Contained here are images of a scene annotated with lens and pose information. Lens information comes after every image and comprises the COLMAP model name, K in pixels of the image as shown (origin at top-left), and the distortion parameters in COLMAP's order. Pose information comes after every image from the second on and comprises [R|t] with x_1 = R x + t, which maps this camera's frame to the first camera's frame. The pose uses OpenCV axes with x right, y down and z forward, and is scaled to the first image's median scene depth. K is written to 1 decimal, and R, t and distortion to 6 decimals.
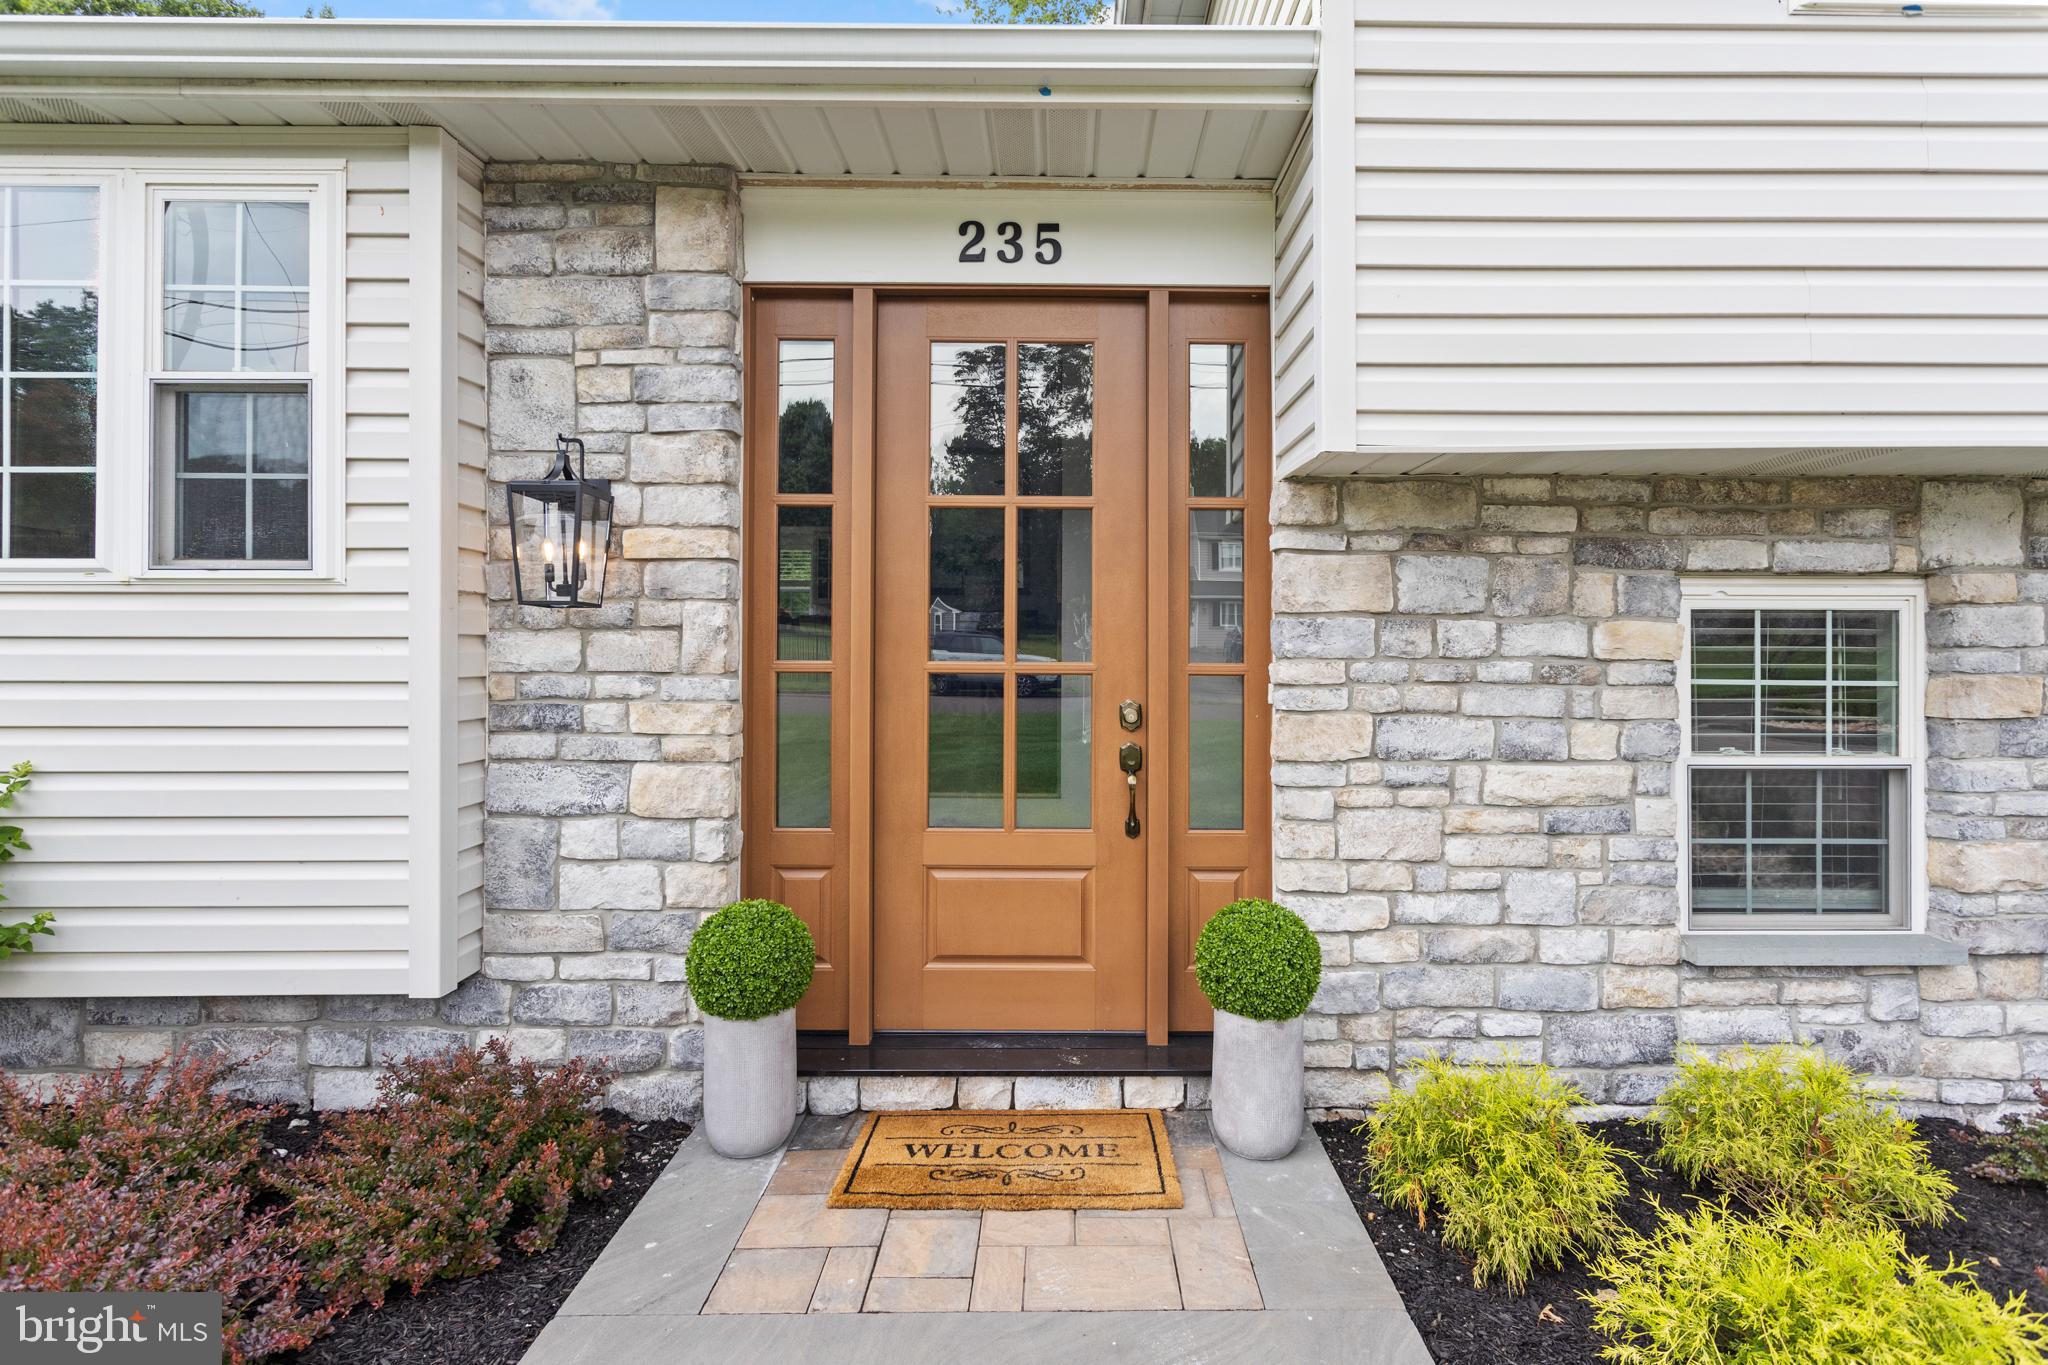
lens RADIAL K [[1000.3, 0, 1014.1], [0, 1000.3, 674.1], [0, 0, 1]] dist [-0.003038, -0.000525]
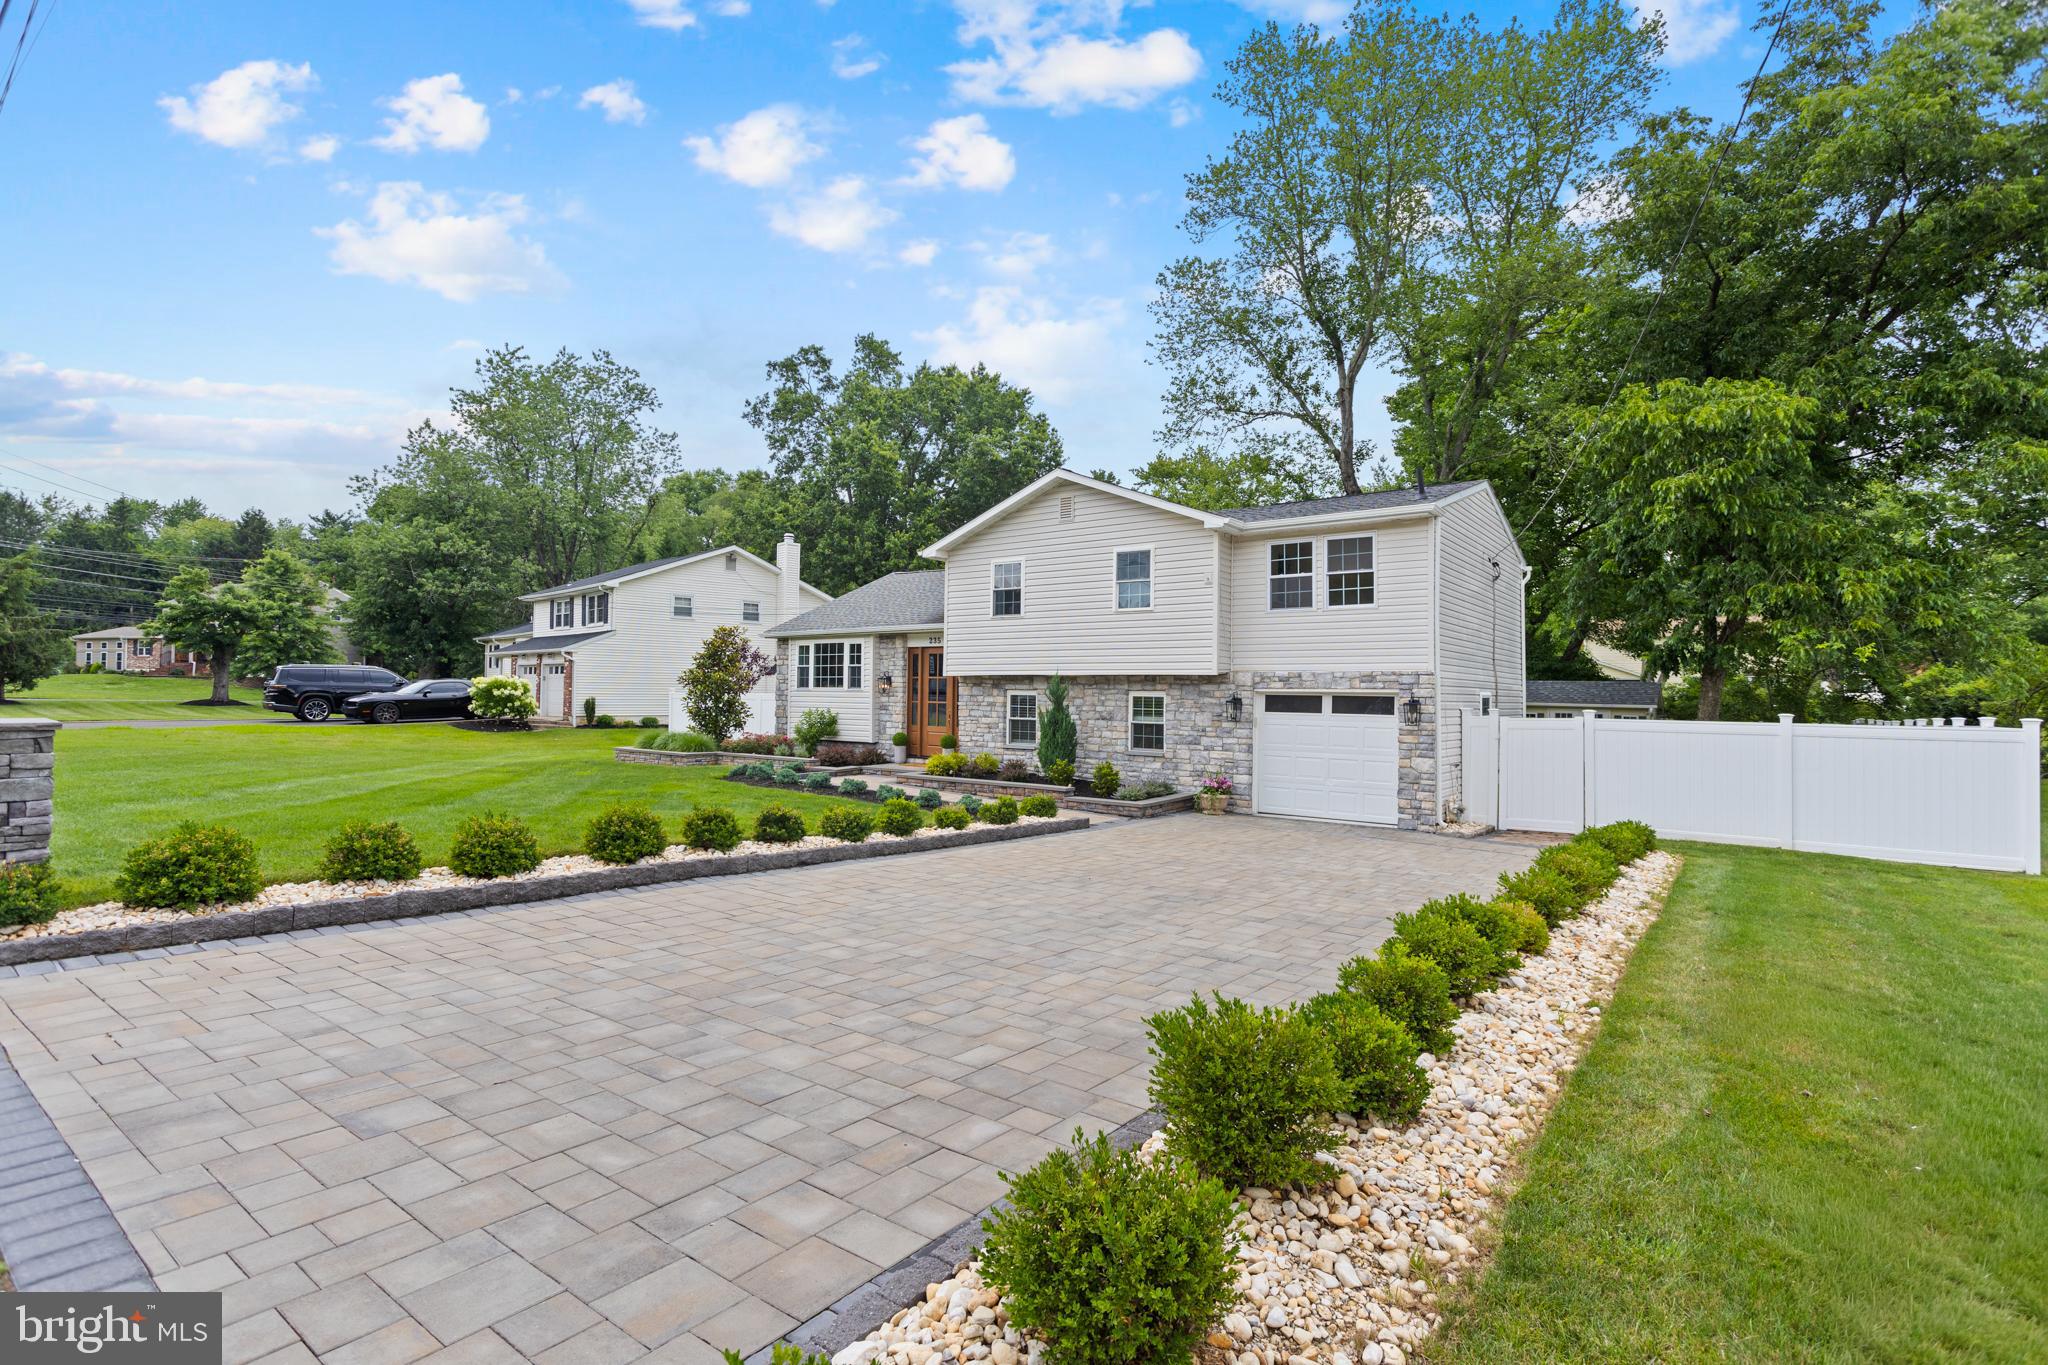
lens RADIAL K [[1000.3, 0, 1014.1], [0, 1000.3, 674.1], [0, 0, 1]] dist [-0.003038, -0.000525]
pose [[0.784322, -0.002959, -0.620347, 4.881608], [-0.013932, 0.999652, -0.022382, -0.056378], [0.620197, 0.026197, 0.784008, -4.223424]]
